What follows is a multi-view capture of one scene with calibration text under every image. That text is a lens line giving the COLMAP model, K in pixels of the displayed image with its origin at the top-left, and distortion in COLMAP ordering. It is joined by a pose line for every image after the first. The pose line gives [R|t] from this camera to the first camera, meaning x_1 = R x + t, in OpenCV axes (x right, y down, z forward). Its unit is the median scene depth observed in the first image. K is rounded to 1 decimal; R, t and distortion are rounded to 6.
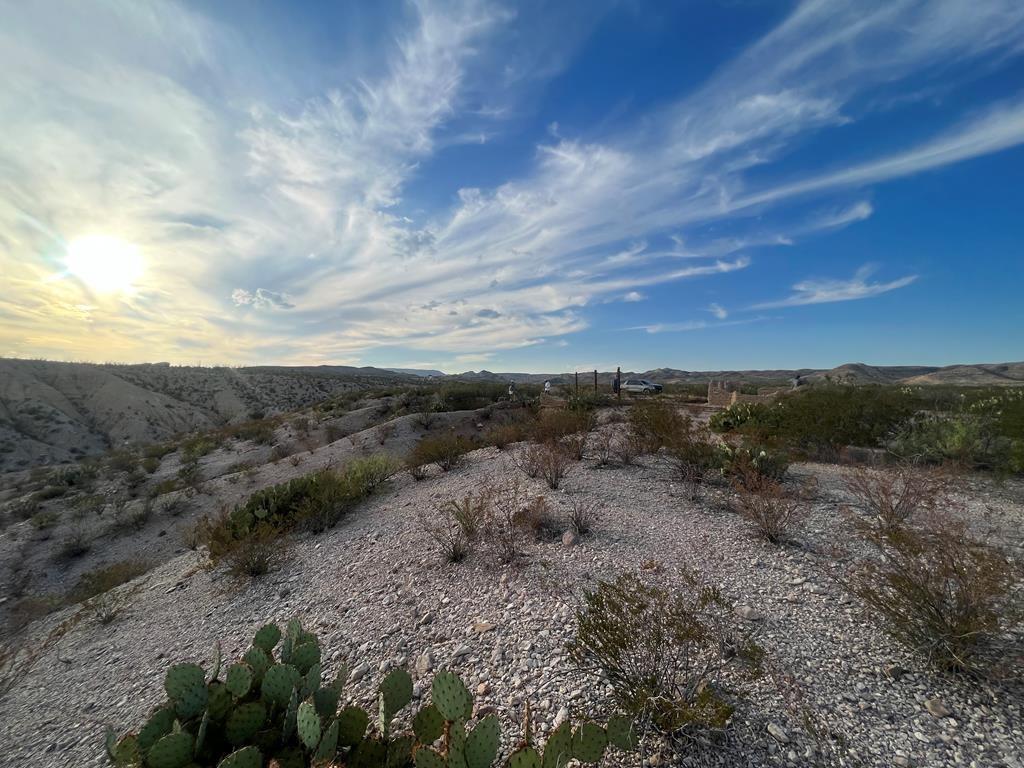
lens RADIAL K [[404.6, 0, 507.1], [0, 404.6, 378.4], [0, 0, 1]] dist [-0.005390, 0.000302]
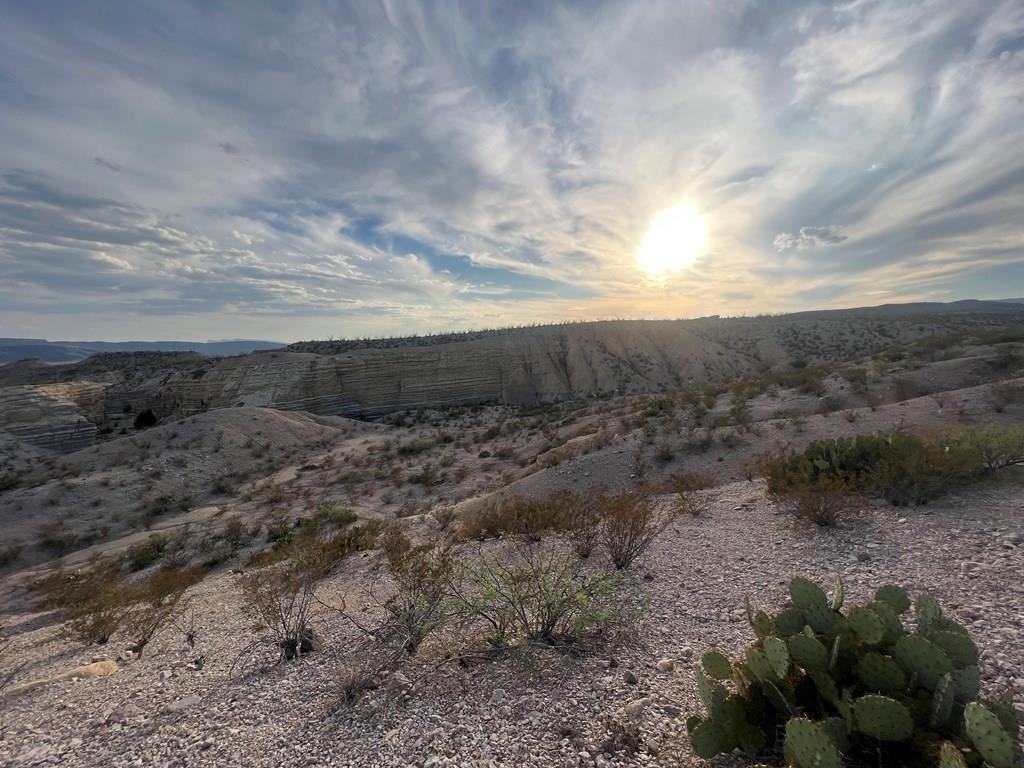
lens RADIAL K [[404.6, 0, 506.3], [0, 404.6, 377.3], [0, 0, 1]] dist [-0.005390, 0.000302]
pose [[0.386703, 0.063243, -0.920033, -0.011549], [0.051030, 0.994650, 0.089821, 0.002790], [0.920792, -0.081684, 0.381406, -0.007164]]
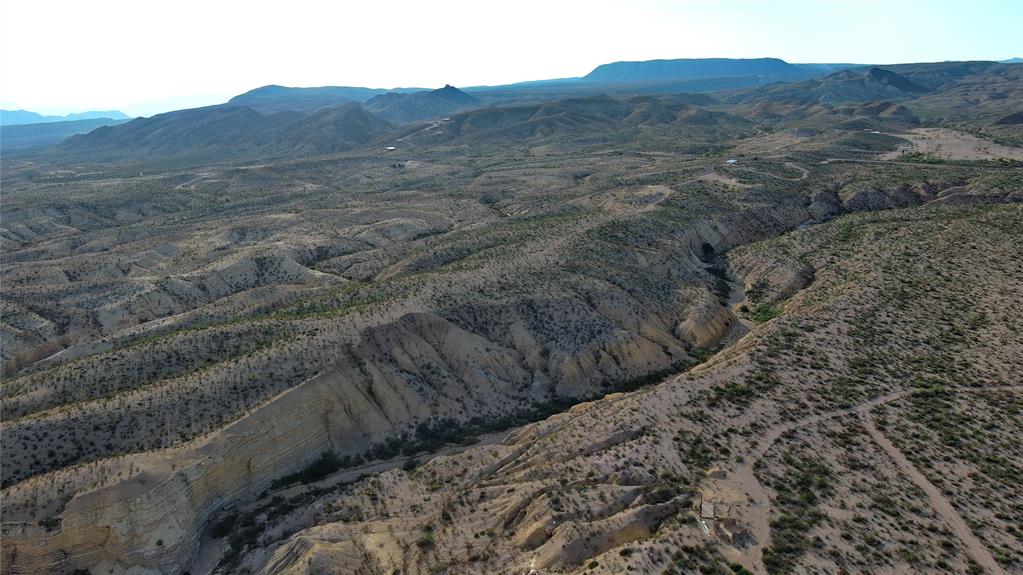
lens RADIAL K [[796.3, 0, 516.1], [0, 796.3, 283.7], [0, 0, 1]] dist [0.005594, -0.010114]
pose [[0.887129, 0.089030, -0.452852, 0.503870], [0.032889, 0.966527, 0.254447, -1.035662], [0.460348, -0.240621, 0.854507, -1.443584]]
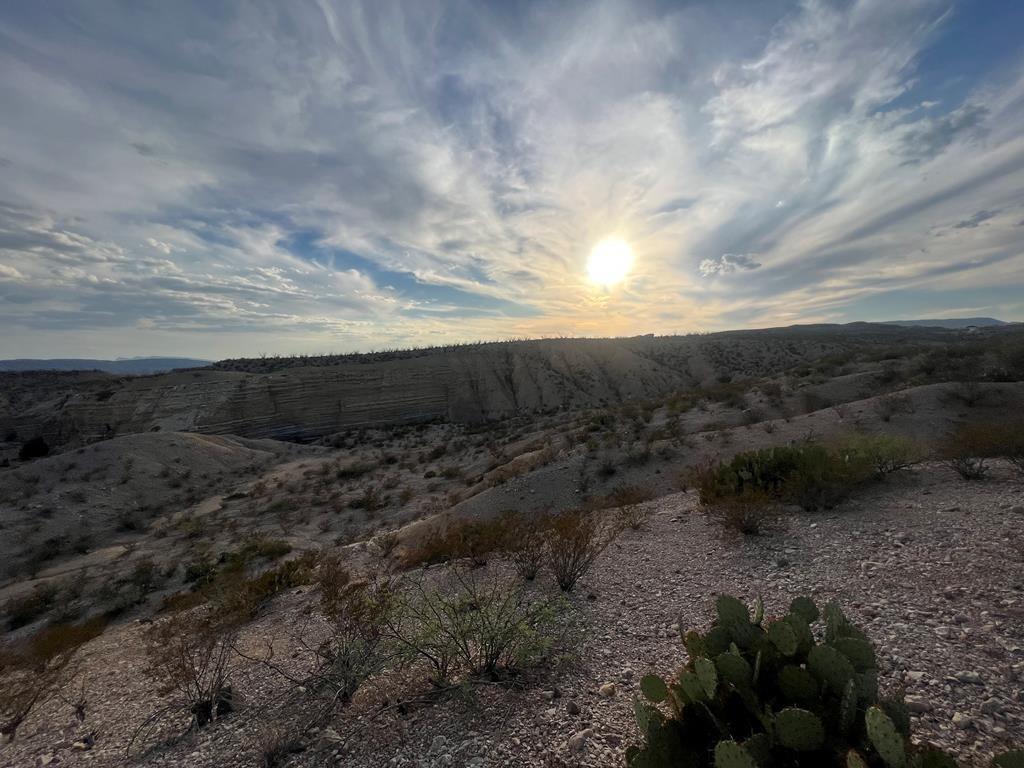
lens RADIAL K [[404.6, 0, 506.5], [0, 404.6, 376.0], [0, 0, 1]] dist [-0.005390, 0.000302]
pose [[0.504590, 0.021027, -0.863103, -0.011140], [0.050023, 0.997312, 0.053541, -0.000172], [0.861909, -0.070191, 0.502182, -0.005303]]
